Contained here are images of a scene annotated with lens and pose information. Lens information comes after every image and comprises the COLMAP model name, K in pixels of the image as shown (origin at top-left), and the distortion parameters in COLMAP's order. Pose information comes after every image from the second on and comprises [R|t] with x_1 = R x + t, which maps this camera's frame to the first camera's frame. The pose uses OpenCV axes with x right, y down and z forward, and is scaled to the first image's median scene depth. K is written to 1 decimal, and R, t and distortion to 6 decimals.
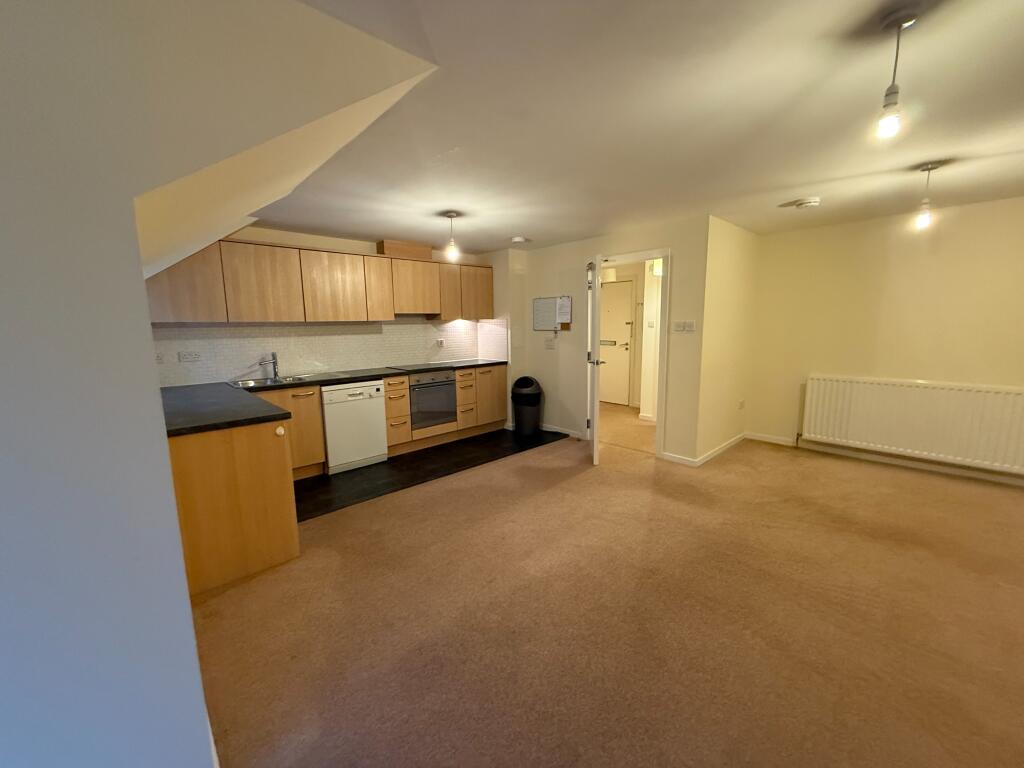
lens RADIAL K [[410.3, 0, 513.7], [0, 410.3, 380.6], [0, 0, 1]] dist [0.000166, 0.000003]
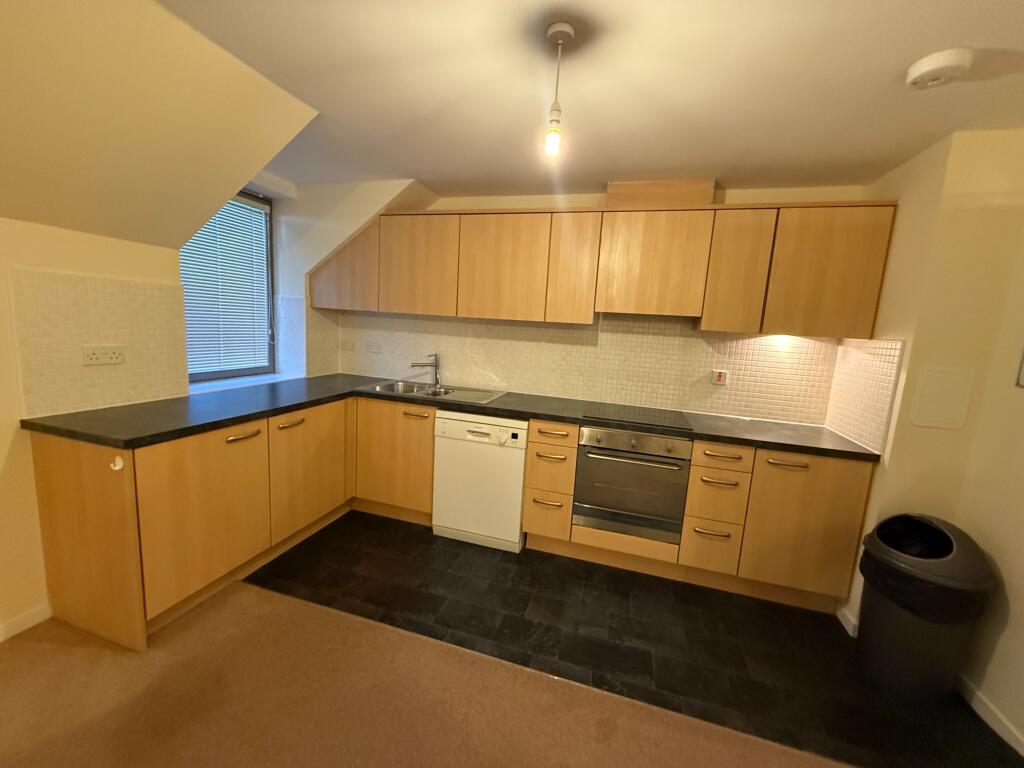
lens RADIAL K [[410.3, 0, 508.2], [0, 410.3, 385.2], [0, 0, 1]] dist [0.000166, 0.000003]
pose [[0.490371, 0.176232, -0.853510, 0.148532], [-0.189615, 0.977455, 0.092883, -0.095986], [0.850636, 0.116291, 0.512732, 0.629351]]
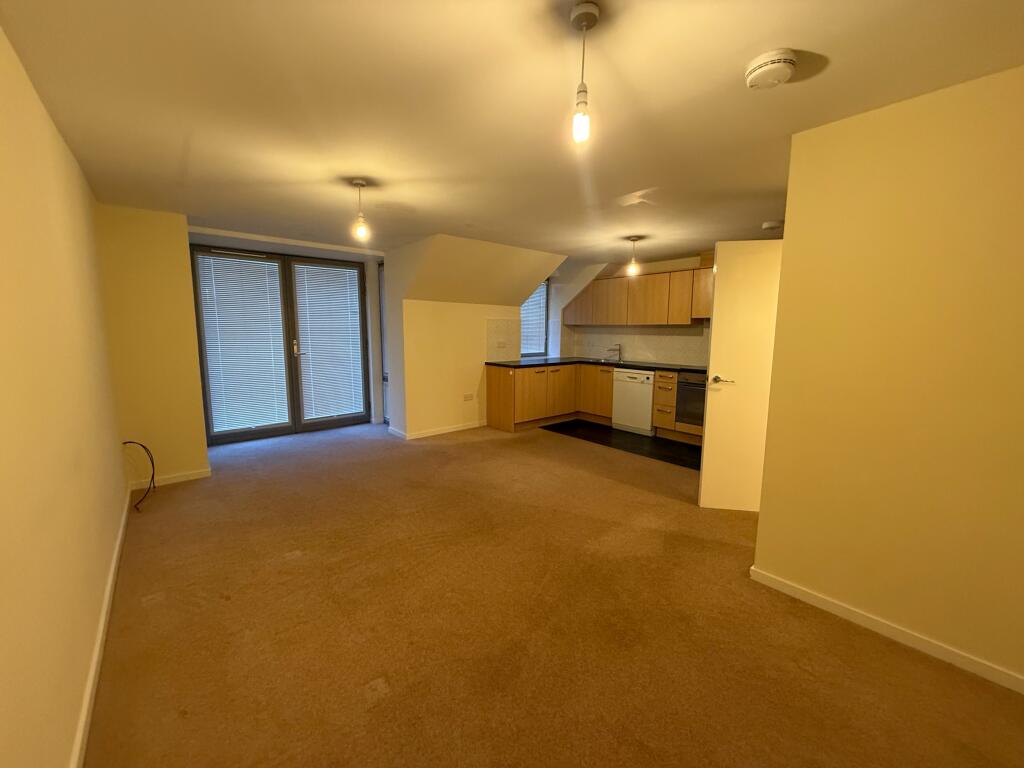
lens RADIAL K [[410.3, 0, 511.0], [0, 410.3, 385.9], [0, 0, 1]] dist [0.000166, 0.000003]
pose [[-0.048195, 0.152549, -0.987120, 0.887484], [-0.145993, 0.976579, 0.158048, -0.087704], [0.988111, 0.151729, -0.024795, 0.569143]]
